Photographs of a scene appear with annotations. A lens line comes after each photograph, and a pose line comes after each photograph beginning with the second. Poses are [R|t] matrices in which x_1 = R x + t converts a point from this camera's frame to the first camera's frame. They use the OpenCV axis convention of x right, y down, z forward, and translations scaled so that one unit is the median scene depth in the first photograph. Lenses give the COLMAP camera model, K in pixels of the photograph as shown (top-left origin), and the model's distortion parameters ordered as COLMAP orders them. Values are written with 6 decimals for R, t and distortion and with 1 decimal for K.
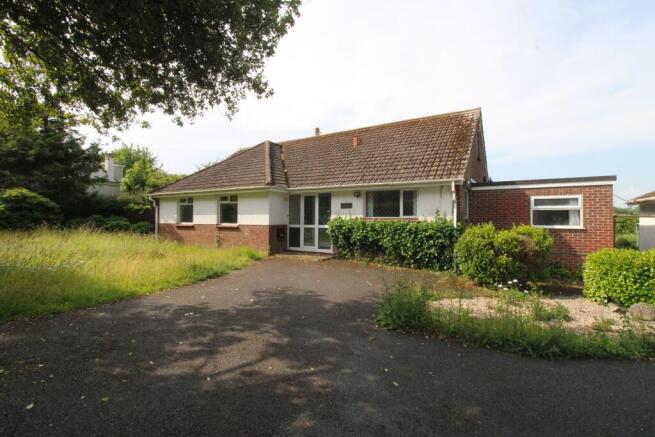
lens RADIAL K [[317.2, 0, 327.5], [0, 317.2, 218.5], [0, 0, 1]] dist [0.001595, 0.000292]
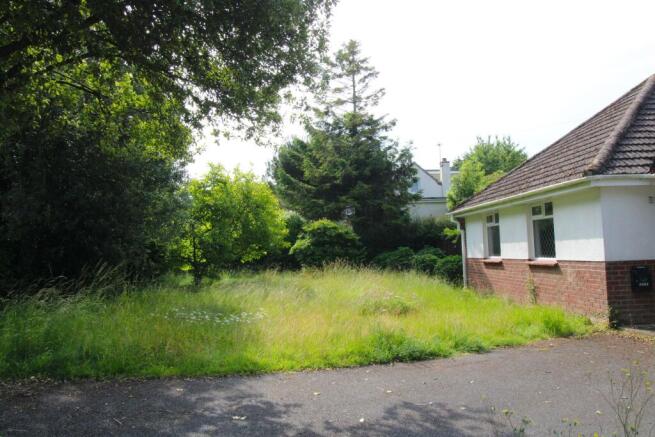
lens RADIAL K [[527.9, 0, 327.5], [0, 527.9, 218.5], [0, 0, 1]] dist [0.069898, -0.000061]
pose [[0.582043, -0.073380, -0.809840, 0.182925], [0.033109, 0.997233, -0.066564, -0.001806], [0.812483, 0.011930, 0.582862, 0.192797]]
